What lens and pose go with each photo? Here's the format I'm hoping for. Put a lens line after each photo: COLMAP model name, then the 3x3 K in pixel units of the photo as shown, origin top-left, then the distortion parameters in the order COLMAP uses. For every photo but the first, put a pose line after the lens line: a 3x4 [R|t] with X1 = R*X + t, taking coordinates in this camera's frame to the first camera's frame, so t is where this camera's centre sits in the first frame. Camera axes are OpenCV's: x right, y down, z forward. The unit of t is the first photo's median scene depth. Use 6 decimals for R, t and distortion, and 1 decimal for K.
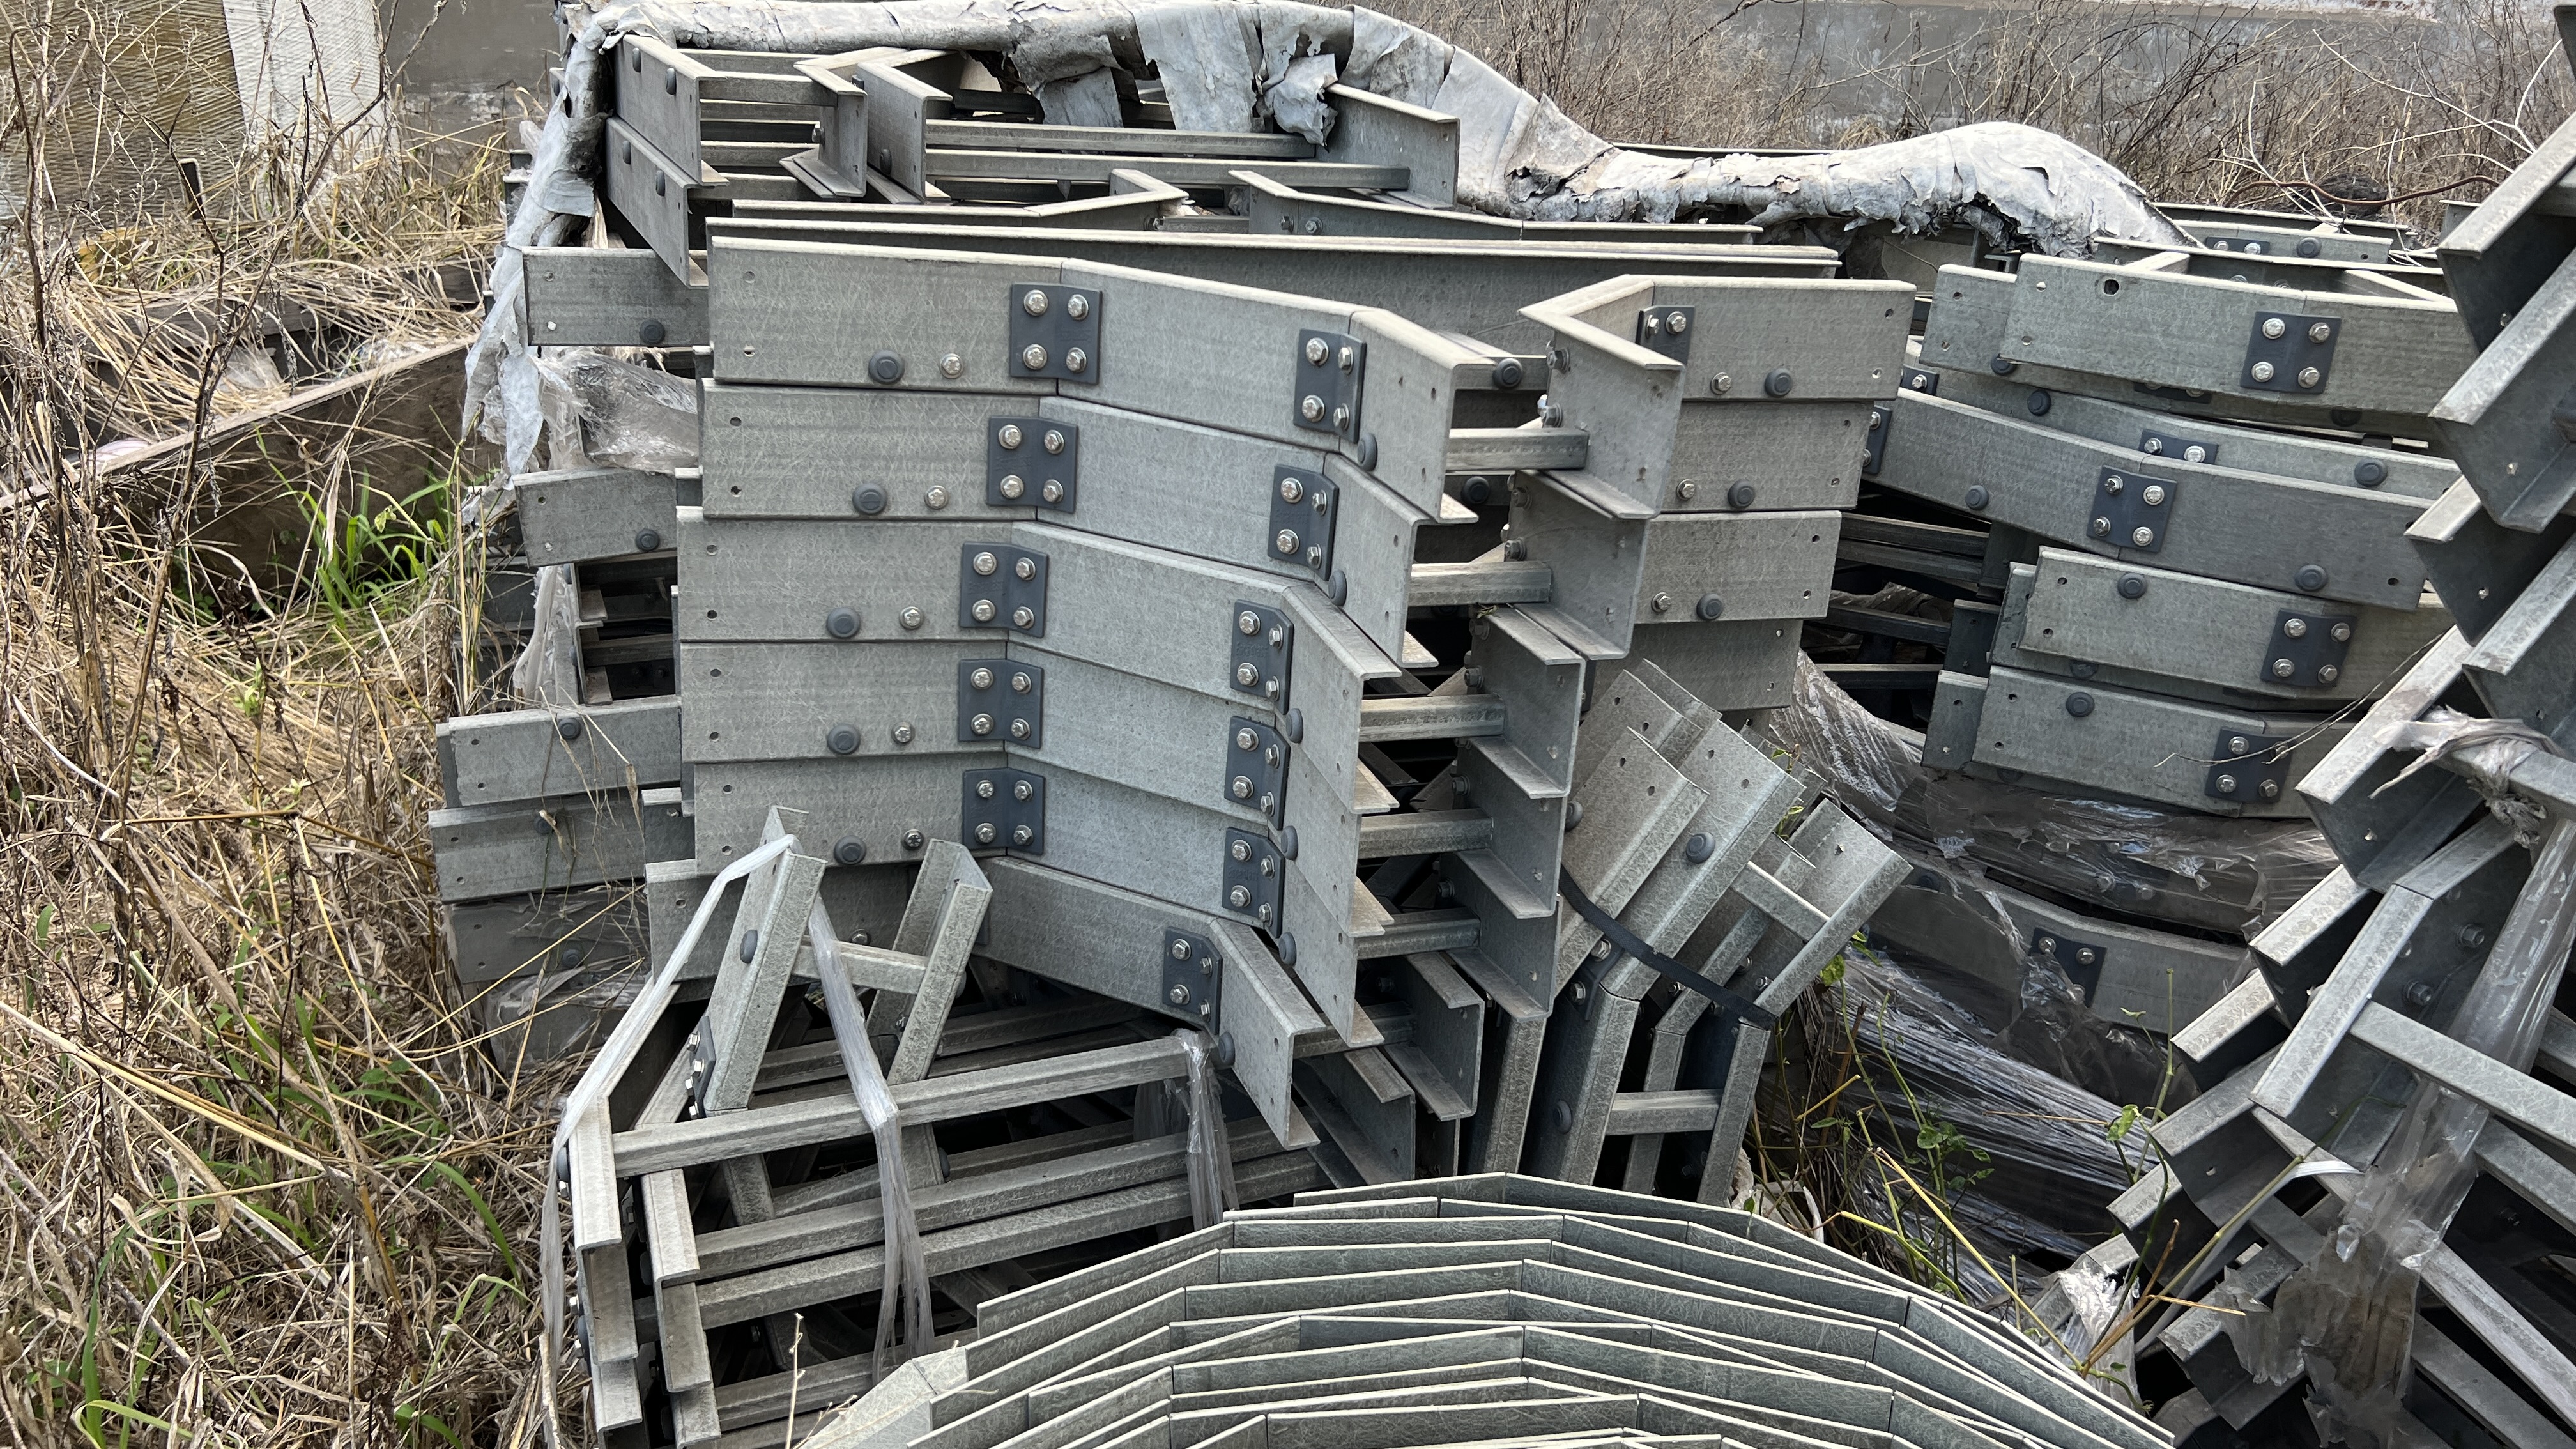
lens RADIAL K [[1948.4, 0, 1275.4], [0, 1948.4, 730.5], [0, 0, 1]] dist [0.043161, -0.051695]
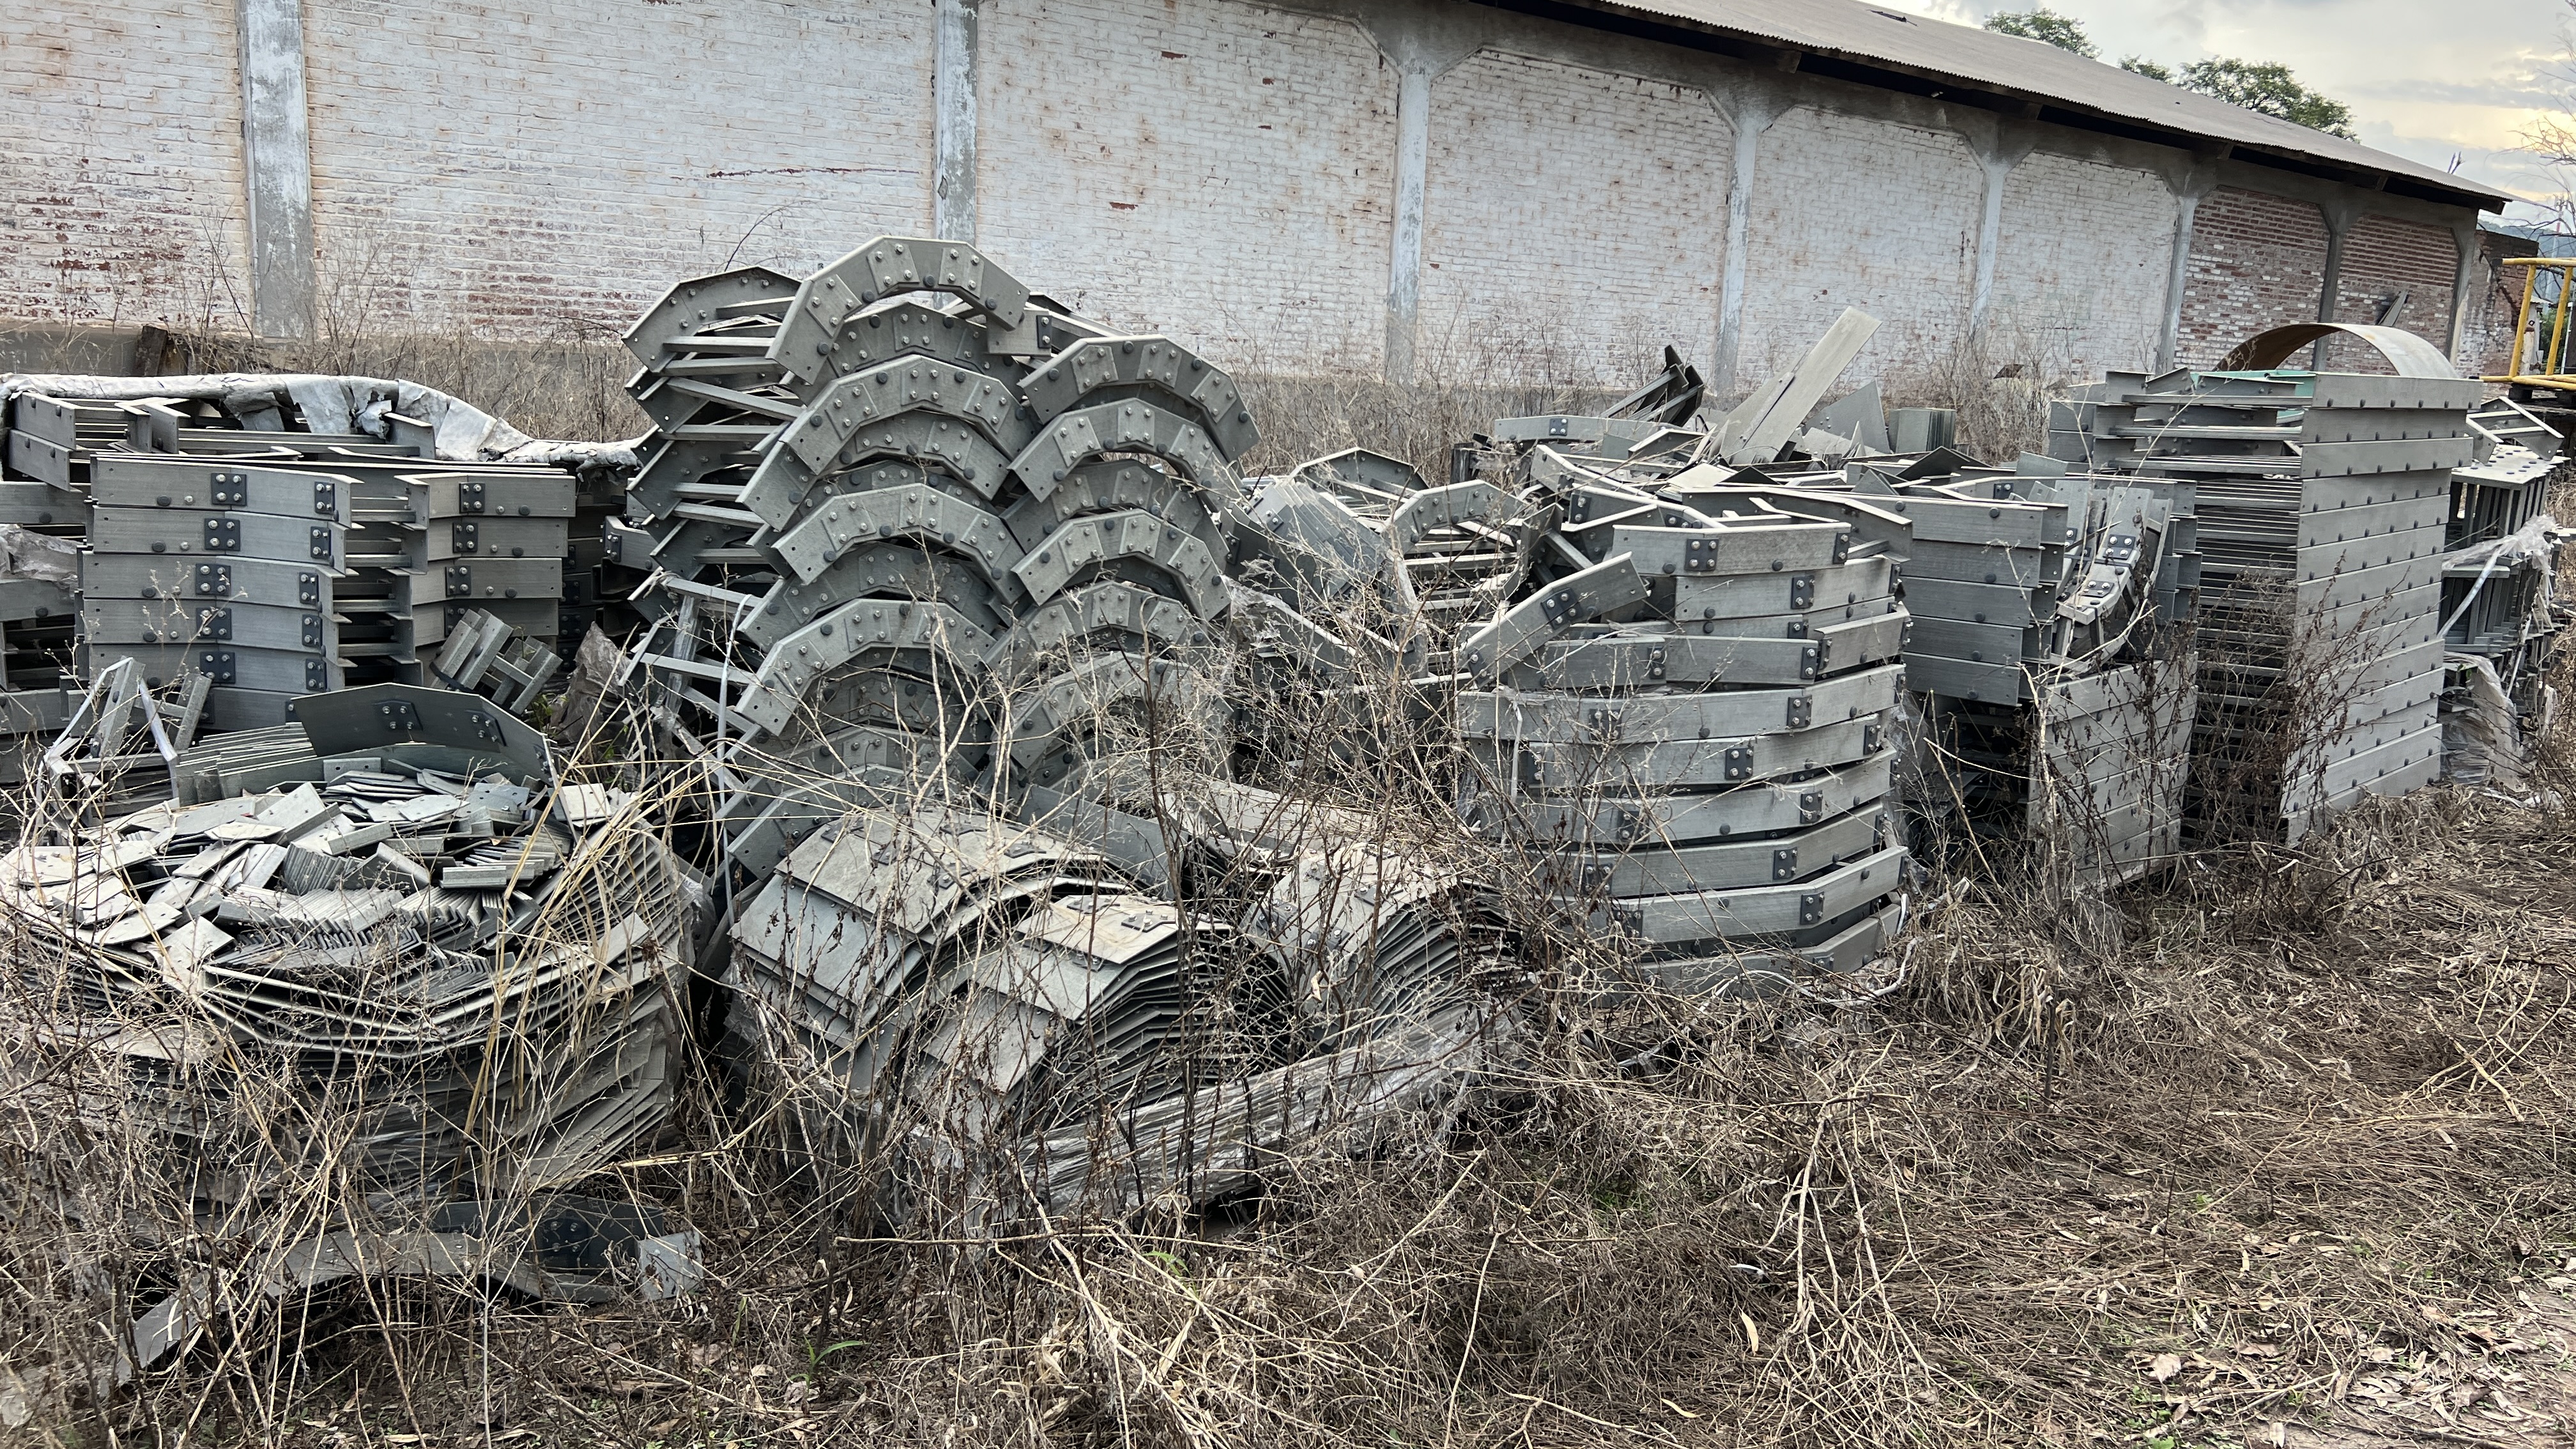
lens RADIAL K [[1948.4, 0, 1307.2], [0, 1948.4, 747.9], [0, 0, 1]] dist [0.043161, -0.051695]
pose [[0.942189, -0.061174, 0.329452, 0.373264], [0.112861, 0.983682, -0.140113, 0.693662], [-0.315505, 0.169195, 0.933718, -1.969214]]
